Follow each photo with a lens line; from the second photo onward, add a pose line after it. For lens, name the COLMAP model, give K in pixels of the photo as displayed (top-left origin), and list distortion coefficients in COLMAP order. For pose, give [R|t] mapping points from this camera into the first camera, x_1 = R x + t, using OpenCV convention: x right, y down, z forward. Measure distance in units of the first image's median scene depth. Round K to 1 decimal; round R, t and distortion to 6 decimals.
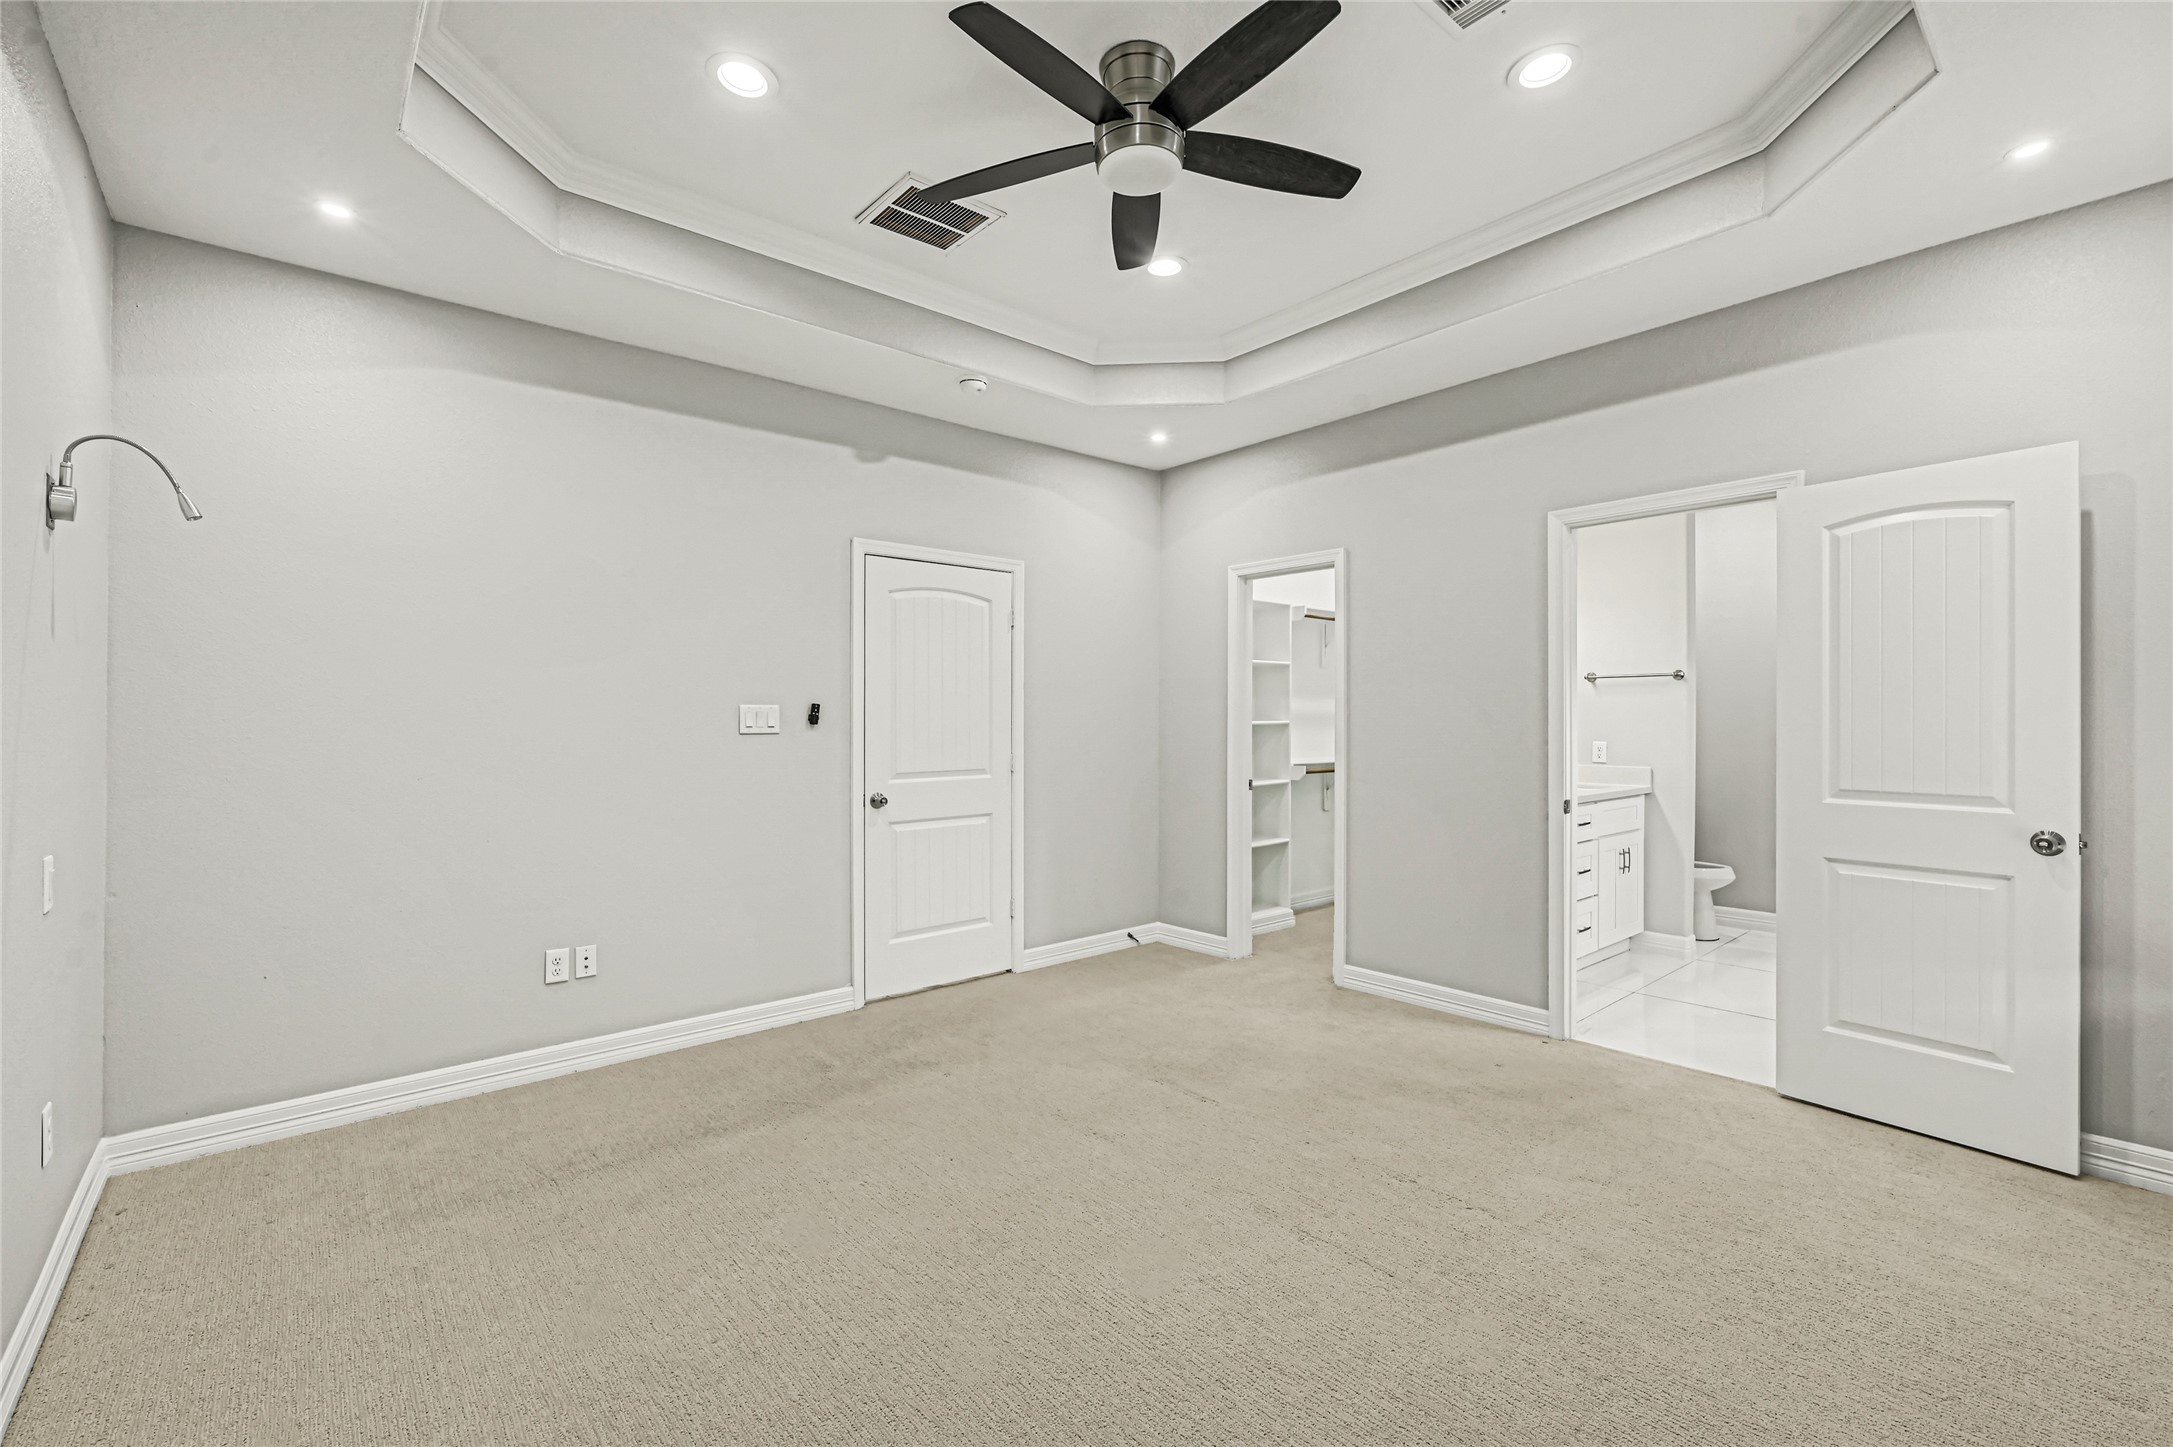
lens RADIAL K [[973.8, 0, 1104.2], [0, 973.8, 710.5], [0, 0, 1]] dist [-0.001245, -0.000320]
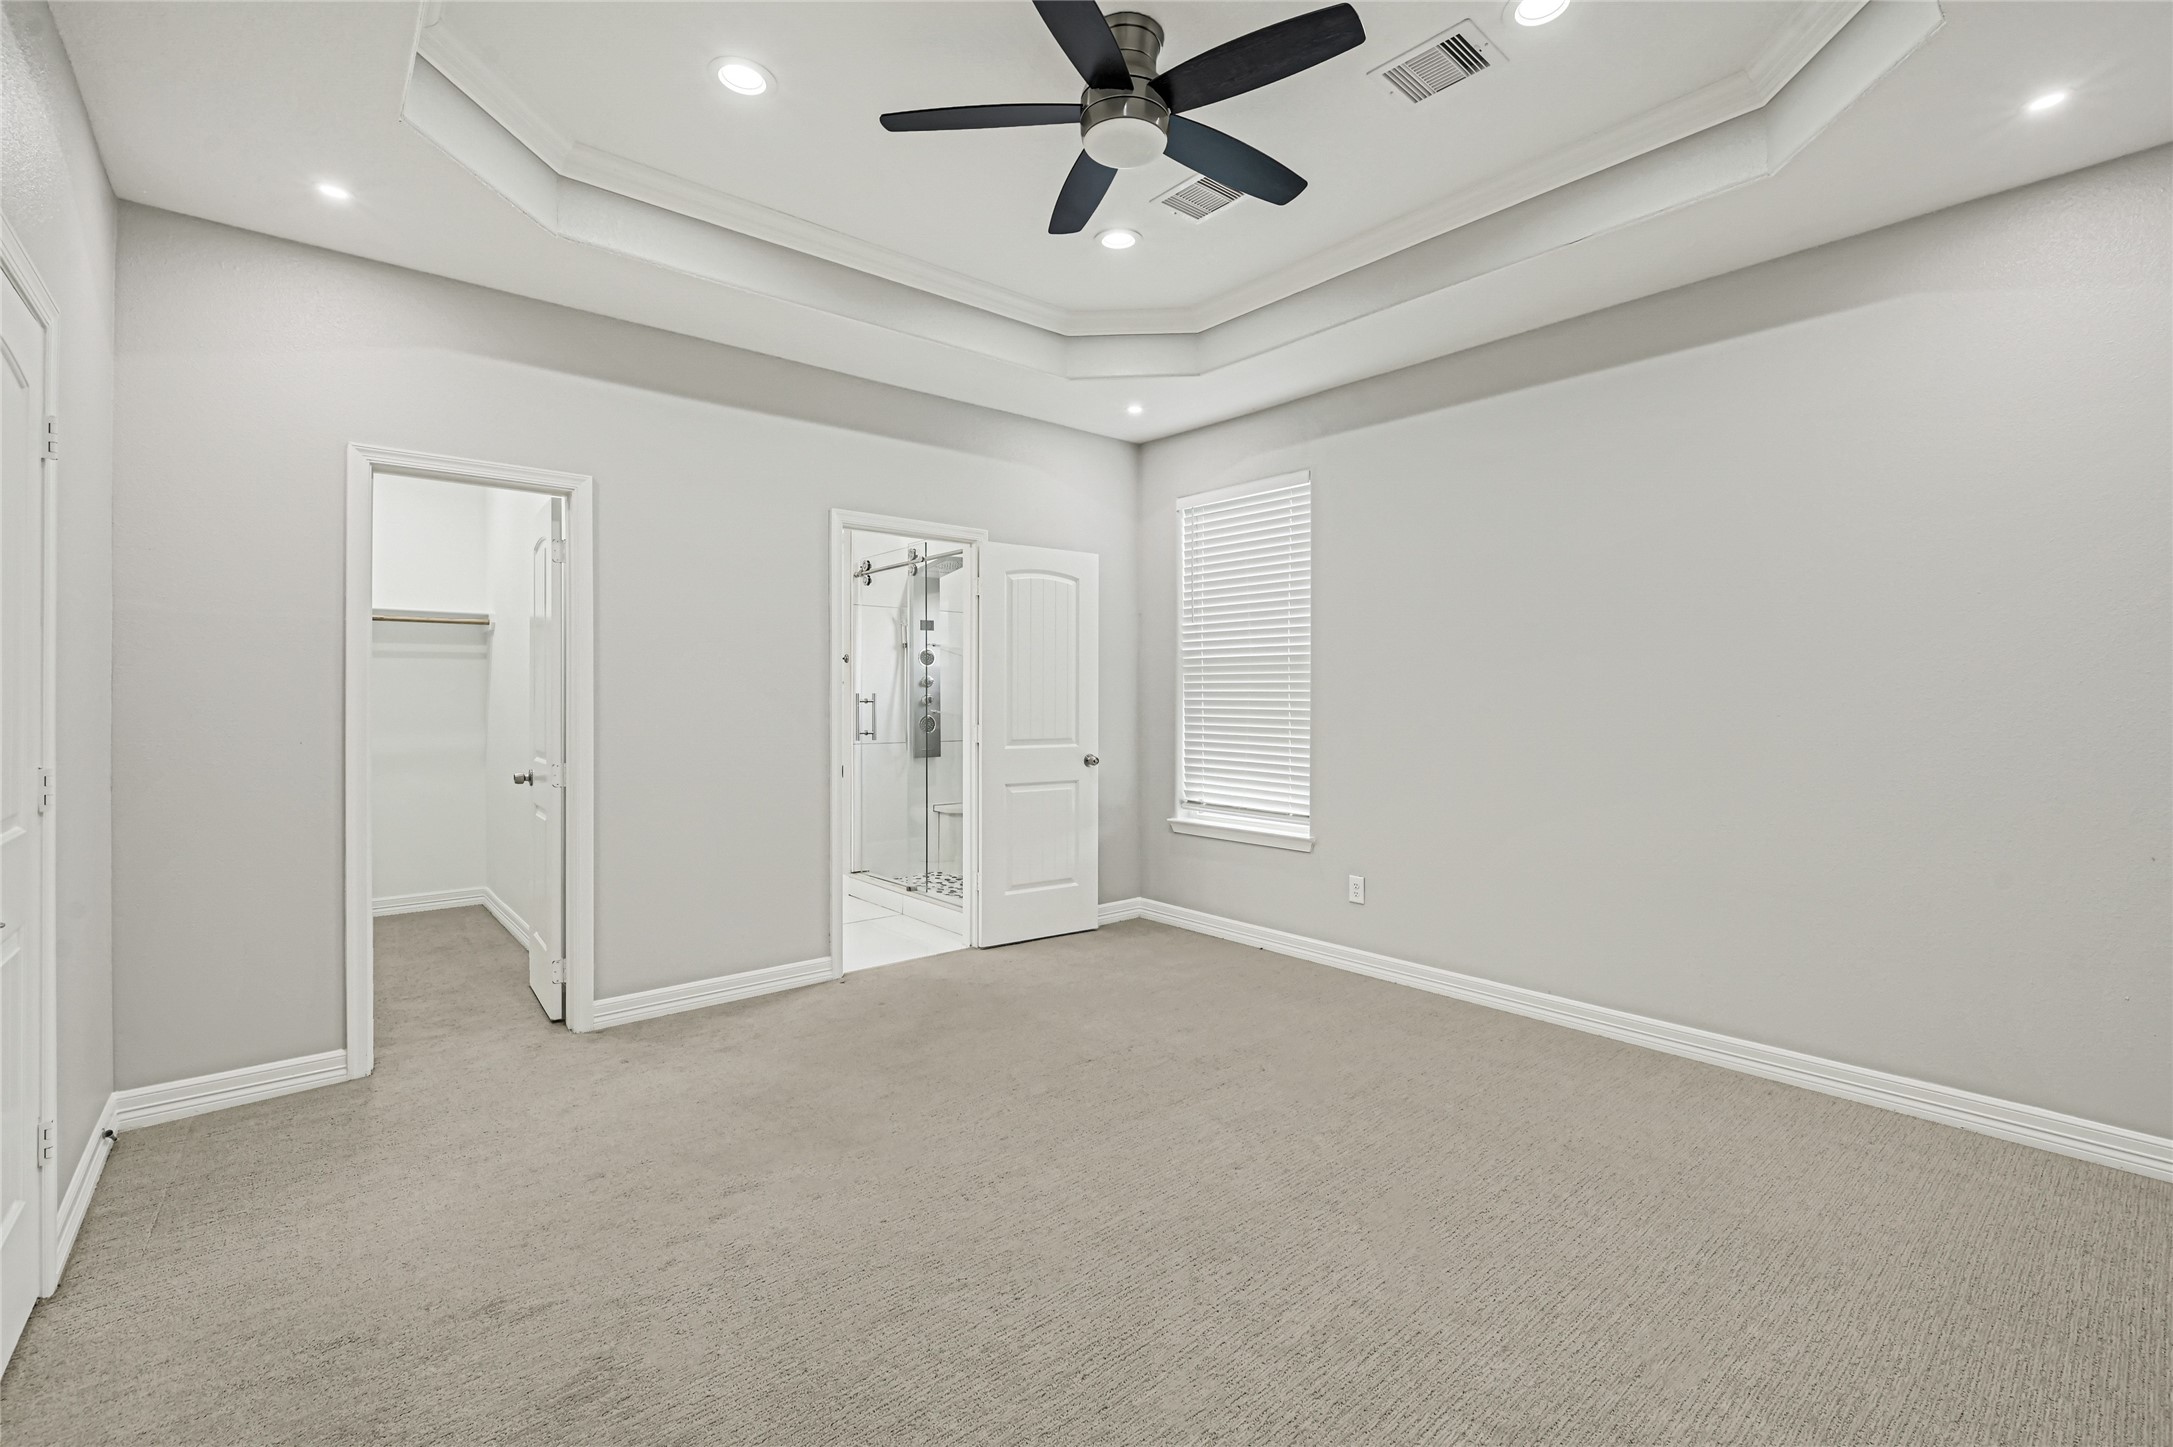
lens RADIAL K [[949.4, 0, 1112.6], [0, 949.4, 702.3], [0, 0, 1]] dist [0.000096, 0.000036]
pose [[-0.016770, -0.001895, 0.999858, -0.659363], [-0.007726, 0.999969, 0.001765, 0.014035], [-0.999830, -0.007696, -0.016785, 0.725108]]
